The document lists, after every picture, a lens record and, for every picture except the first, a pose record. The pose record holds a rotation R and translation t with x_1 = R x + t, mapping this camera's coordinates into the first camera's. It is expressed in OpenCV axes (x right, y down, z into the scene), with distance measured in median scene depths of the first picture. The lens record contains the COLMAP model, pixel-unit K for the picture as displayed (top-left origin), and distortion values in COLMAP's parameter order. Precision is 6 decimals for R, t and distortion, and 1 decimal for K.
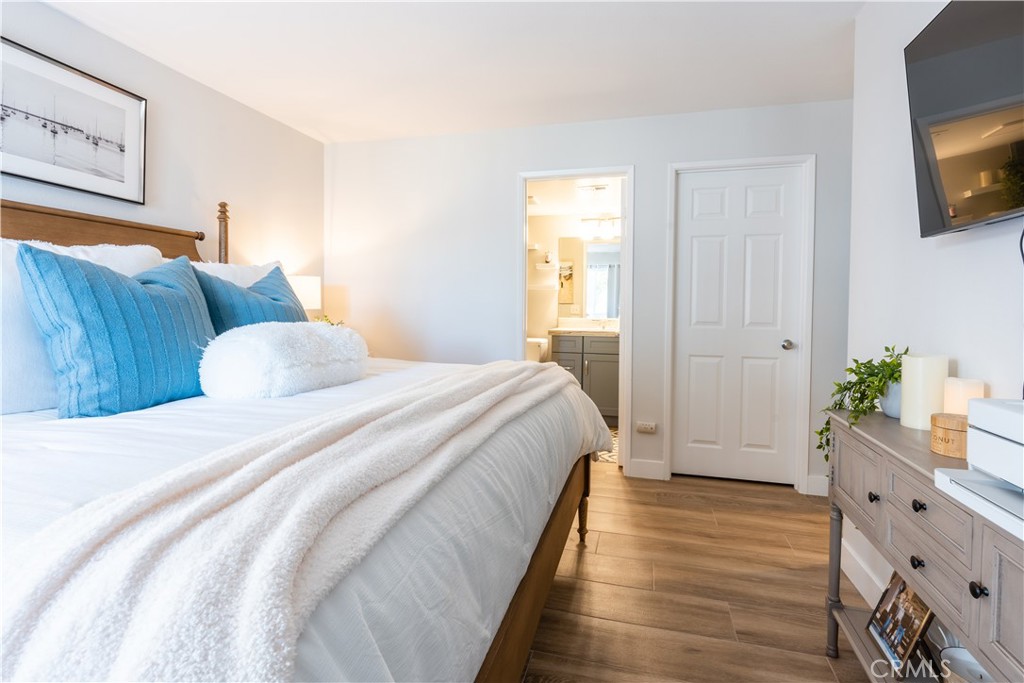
lens RADIAL K [[484.9, 0, 514.9], [0, 484.9, 315.8], [0, 0, 1]] dist [0.000261, 0.000152]
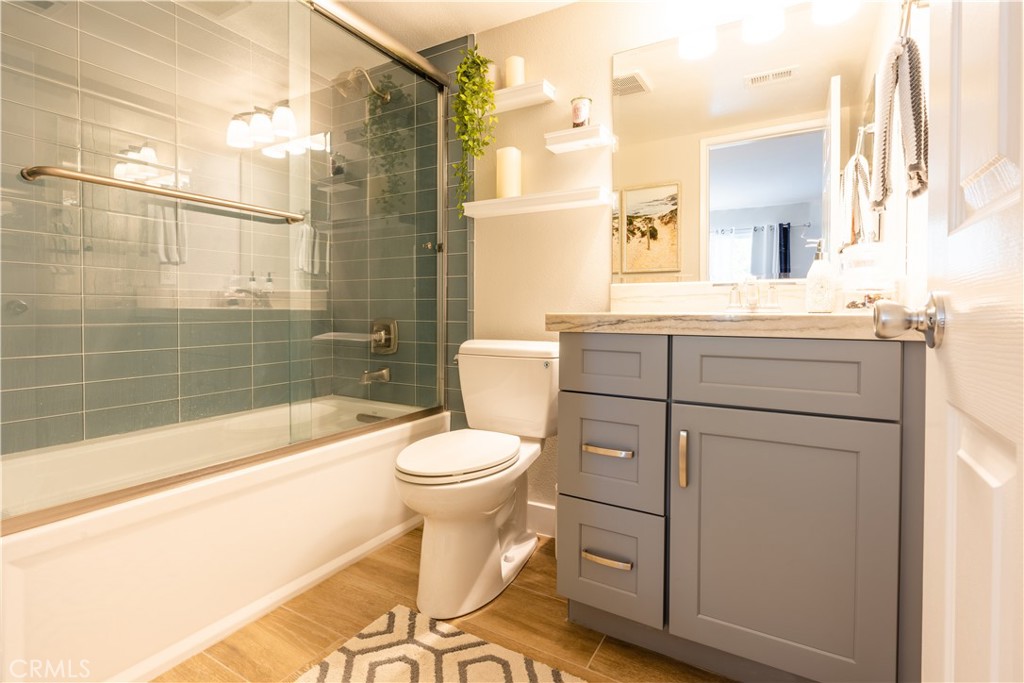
lens RADIAL K [[484.9, 0, 514.9], [0, 484.9, 315.8], [0, 0, 1]] dist [0.000261, 0.000152]
pose [[0.967328, 0.002706, -0.253516, 0.110431], [-0.004706, 0.999962, -0.007280, 0.029596], [0.253486, 0.008235, 0.967304, 0.639259]]
